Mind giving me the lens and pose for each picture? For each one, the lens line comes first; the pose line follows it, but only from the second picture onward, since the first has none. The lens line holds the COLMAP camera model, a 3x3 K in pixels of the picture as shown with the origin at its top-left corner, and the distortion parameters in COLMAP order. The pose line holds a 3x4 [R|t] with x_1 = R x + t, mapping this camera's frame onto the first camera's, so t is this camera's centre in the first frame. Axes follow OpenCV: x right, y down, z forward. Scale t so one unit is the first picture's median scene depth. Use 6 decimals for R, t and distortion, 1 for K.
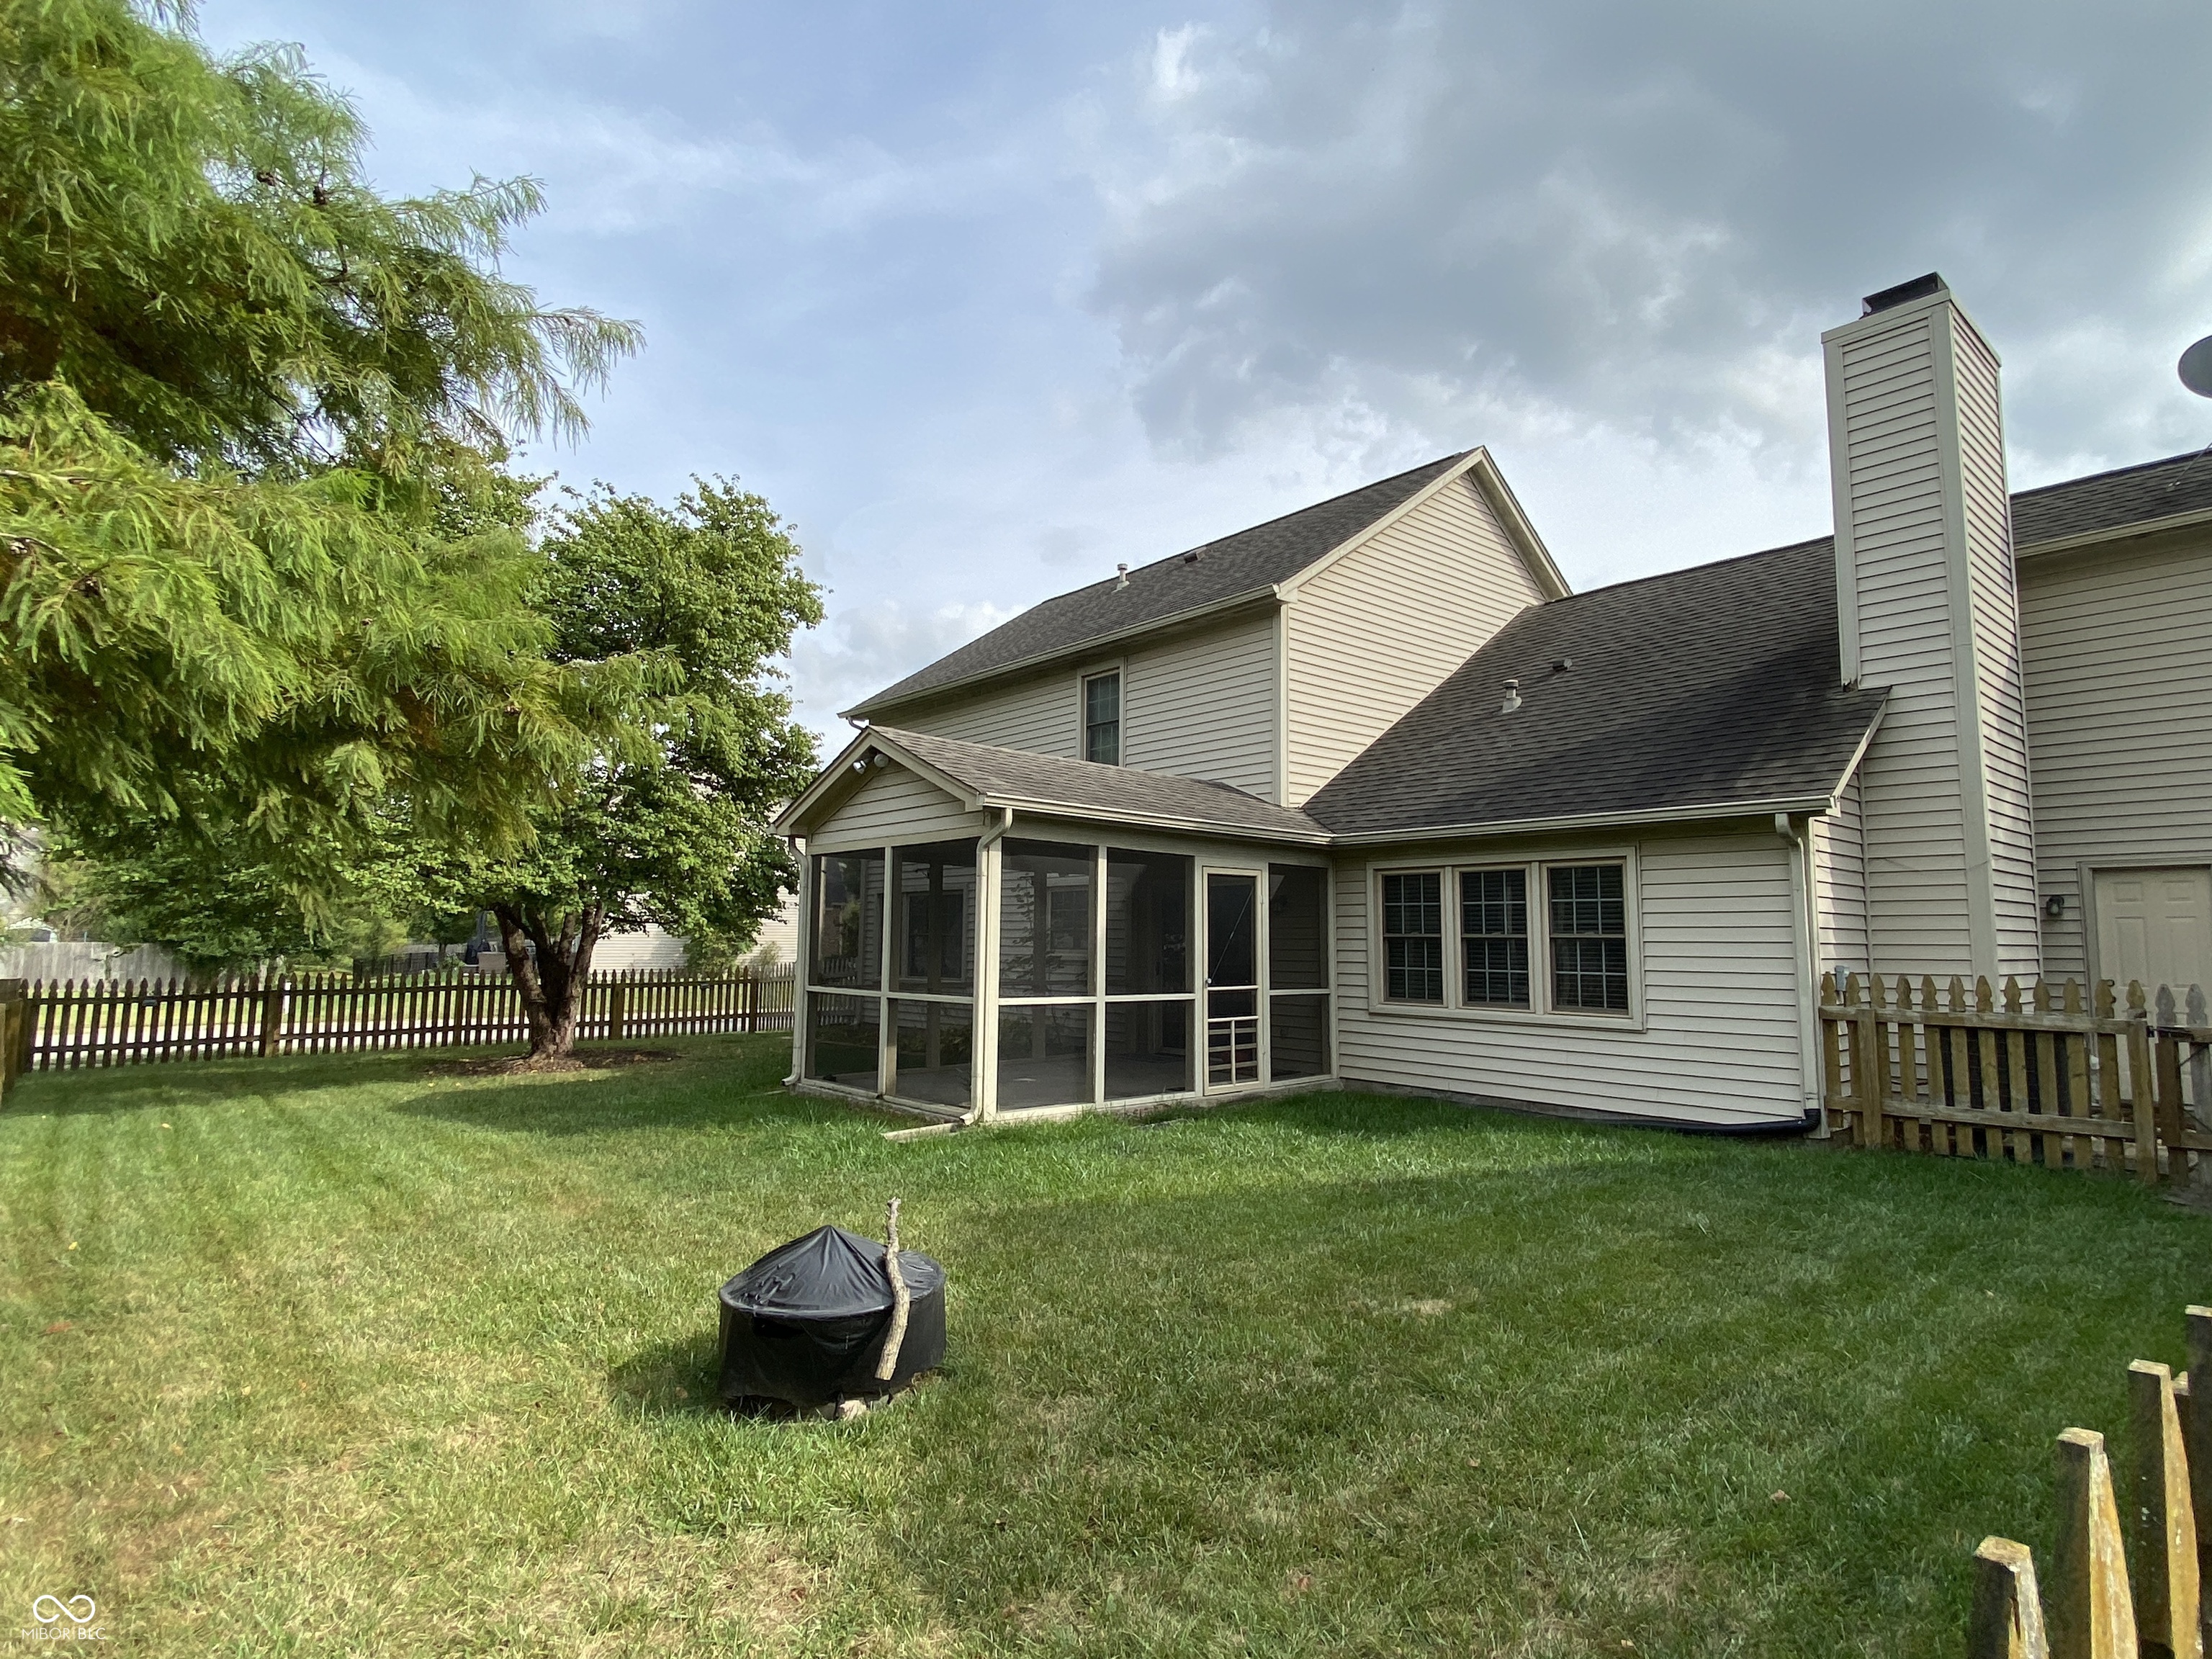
lens RADIAL K [[1163.9, 0, 1099.7], [0, 1163.9, 830.9], [0, 0, 1]] dist [-0.005105, -0.007455]
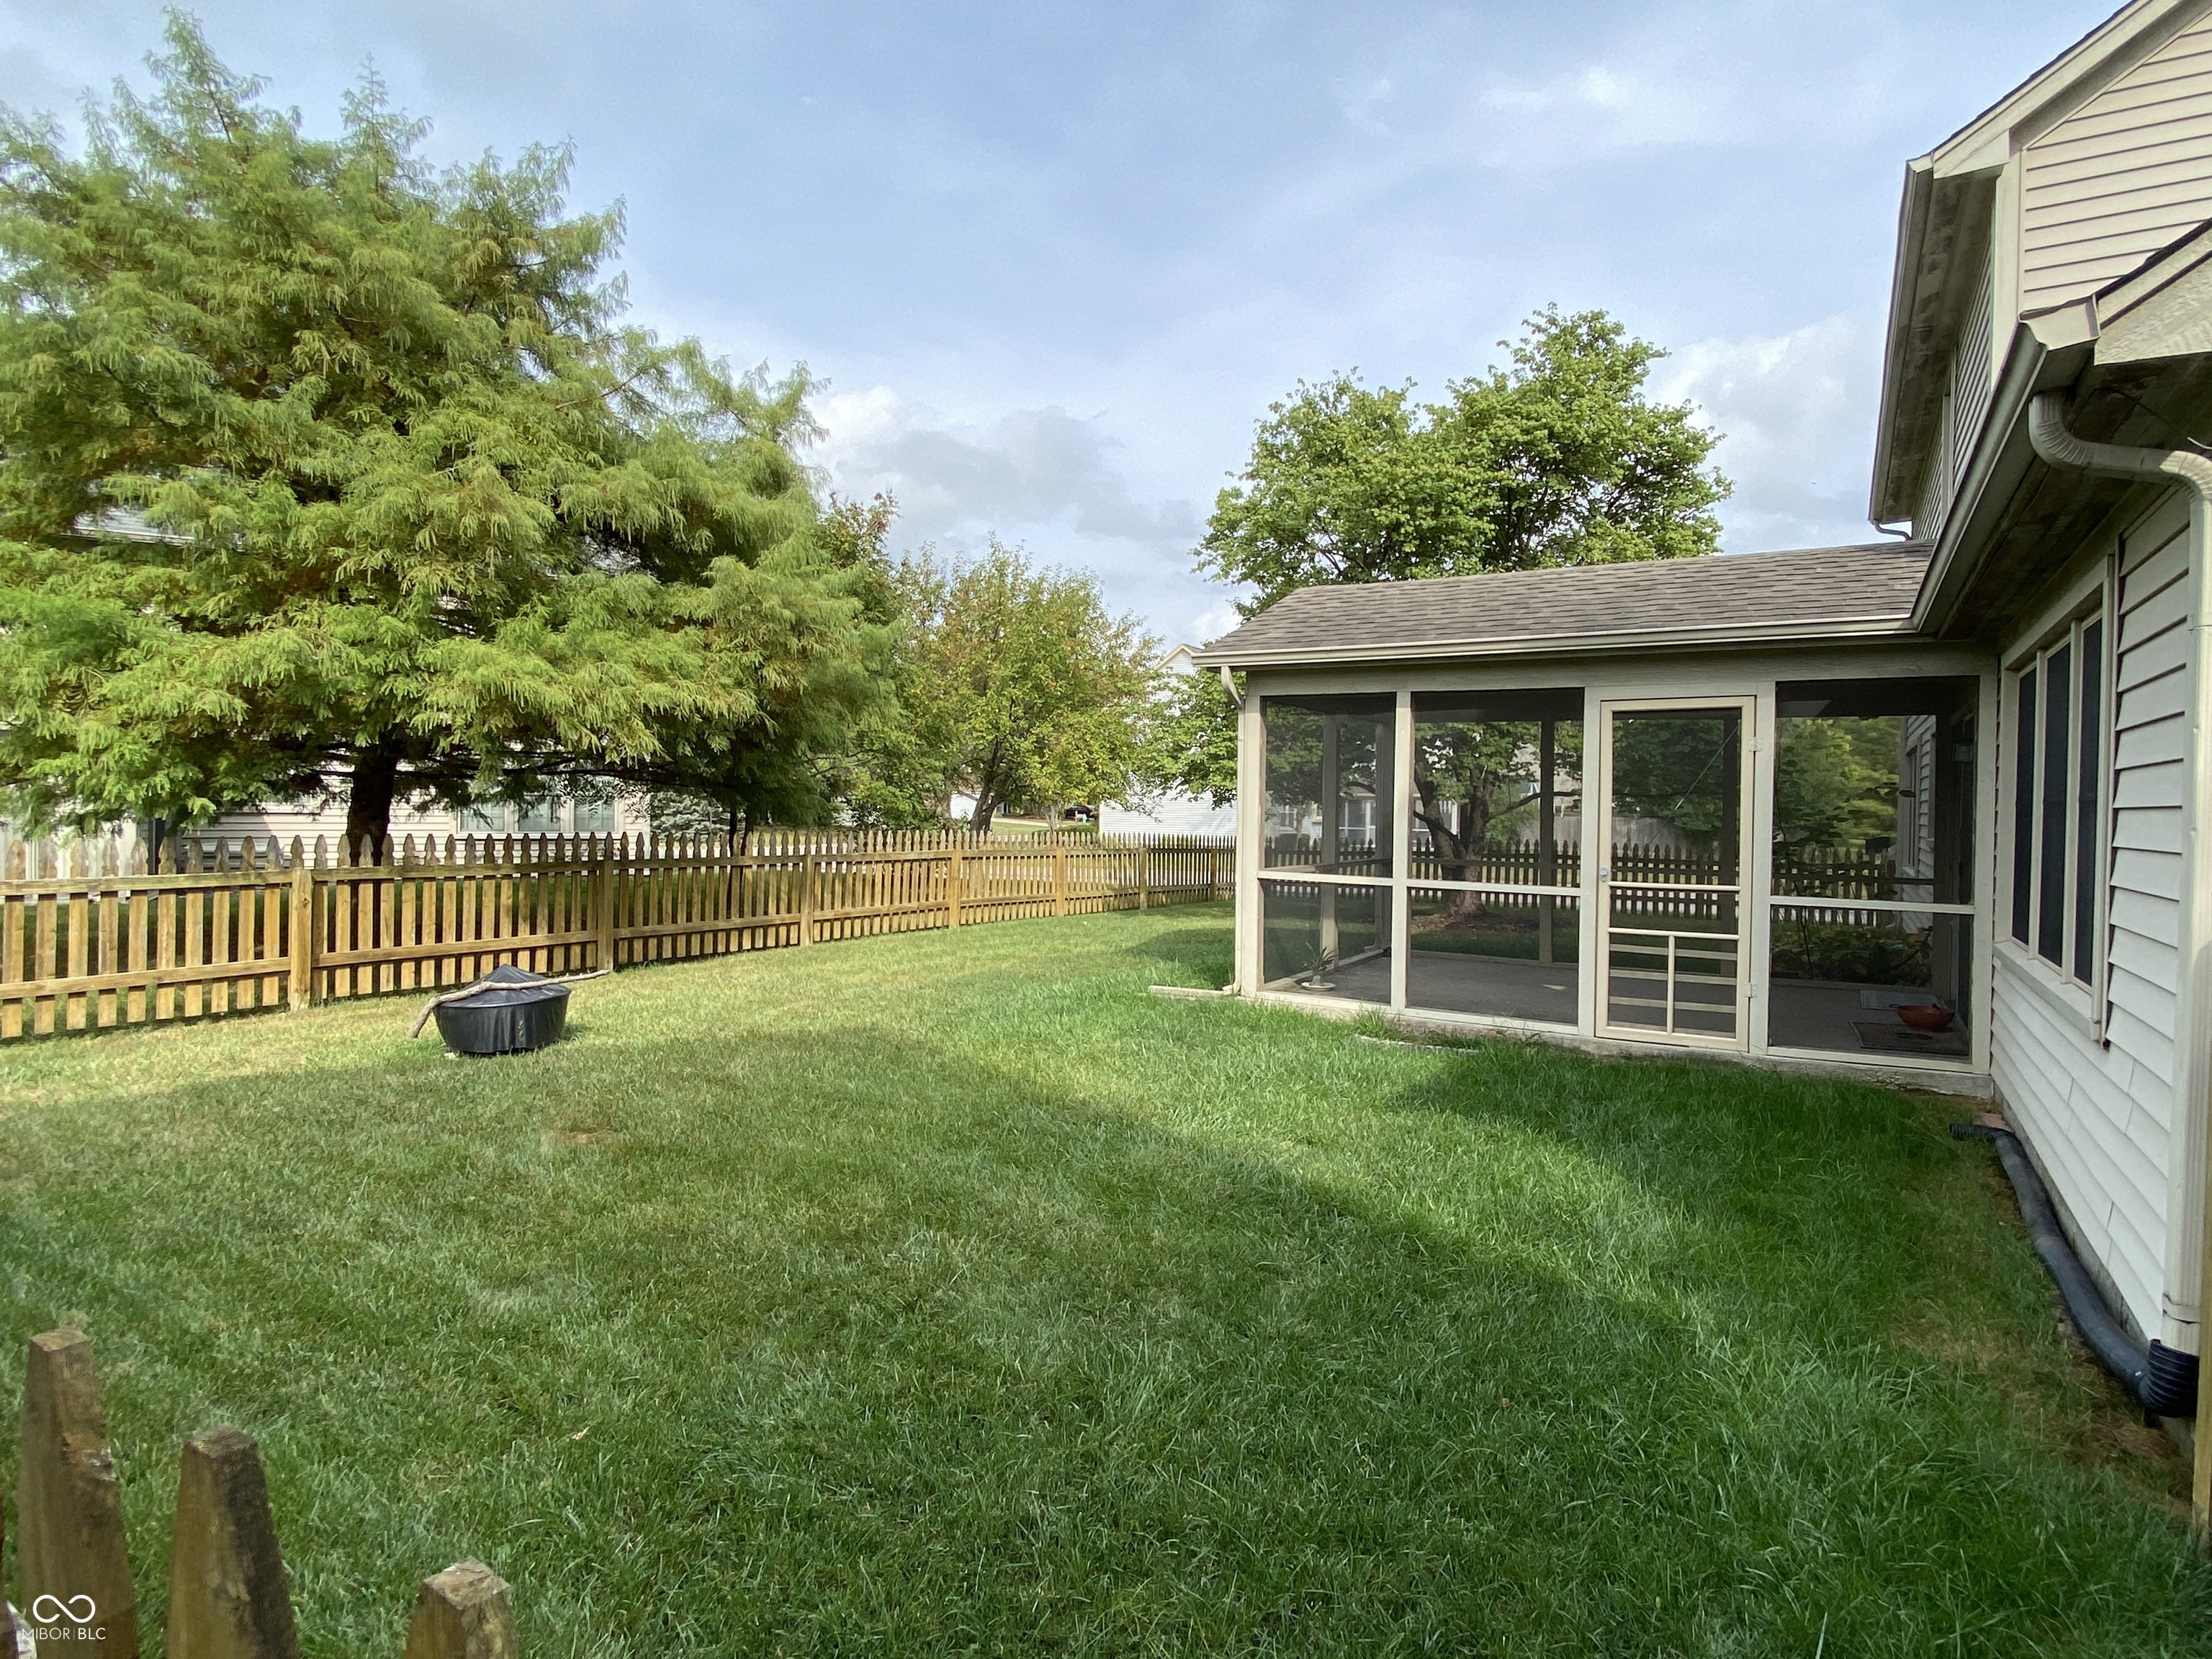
lens RADIAL K [[1163.9, 0, 1101.4], [0, 1163.9, 818.3], [0, 0, 1]] dist [-0.005105, -0.007455]
pose [[0.287662, 0.012271, -0.957654, 0.647051], [0.079516, 0.996160, 0.036649, 0.049031], [0.954426, -0.086691, 0.285581, 0.521734]]
